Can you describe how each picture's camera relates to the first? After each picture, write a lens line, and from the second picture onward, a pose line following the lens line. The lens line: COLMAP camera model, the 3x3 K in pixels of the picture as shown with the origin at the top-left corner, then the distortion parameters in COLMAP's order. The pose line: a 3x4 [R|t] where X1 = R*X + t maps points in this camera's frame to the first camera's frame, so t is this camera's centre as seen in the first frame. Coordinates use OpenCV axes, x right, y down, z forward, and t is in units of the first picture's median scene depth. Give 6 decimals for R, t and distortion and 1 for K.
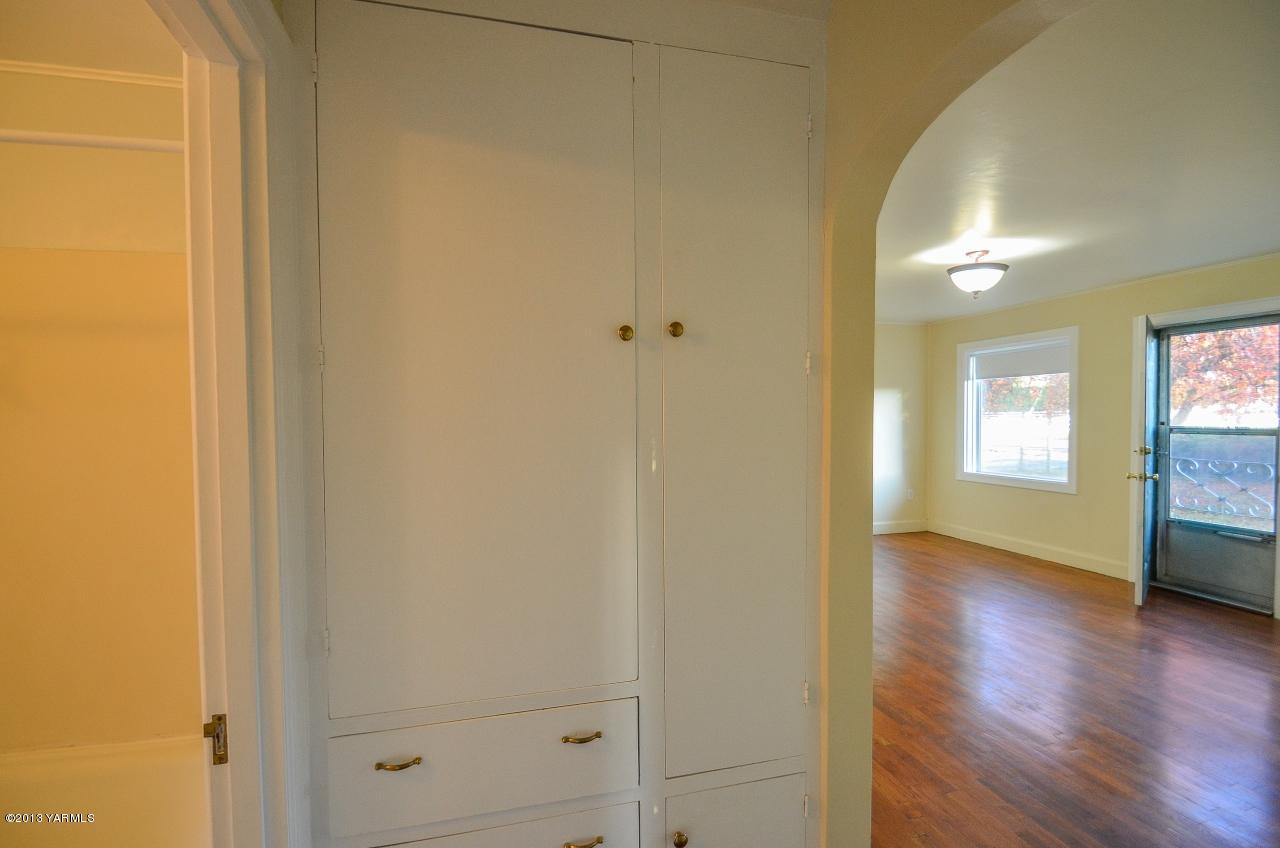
lens RADIAL K [[567.2, 0, 630.3], [0, 567.2, 426.4], [0, 0, 1]] dist [0.000223, -0.010568]
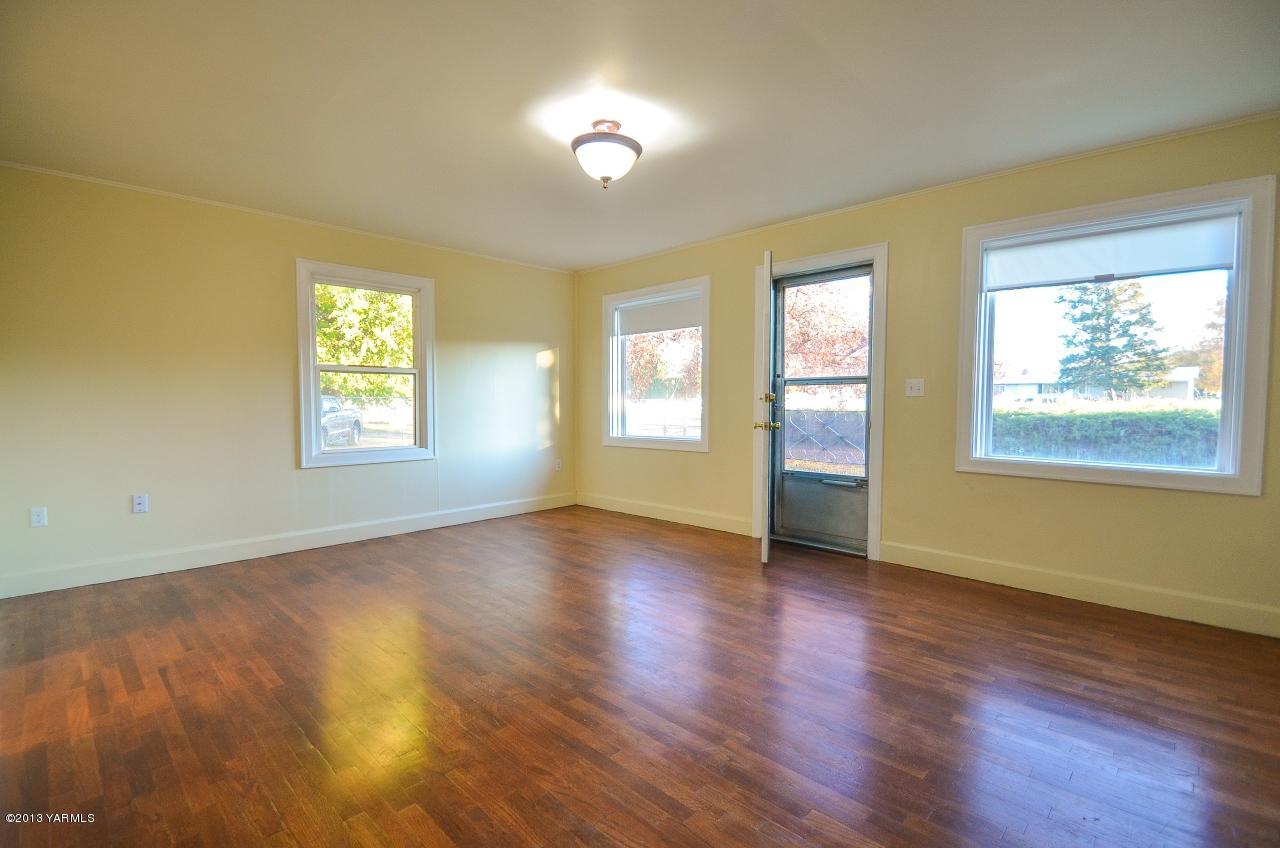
lens RADIAL K [[567.2, 0, 630.3], [0, 567.2, 426.4], [0, 0, 1]] dist [0.000223, -0.010568]
pose [[0.856845, -0.014983, 0.515356, 0.204756], [0.004274, 0.999750, 0.021959, 0.061928], [-0.515556, -0.016613, 0.856695, 0.277364]]
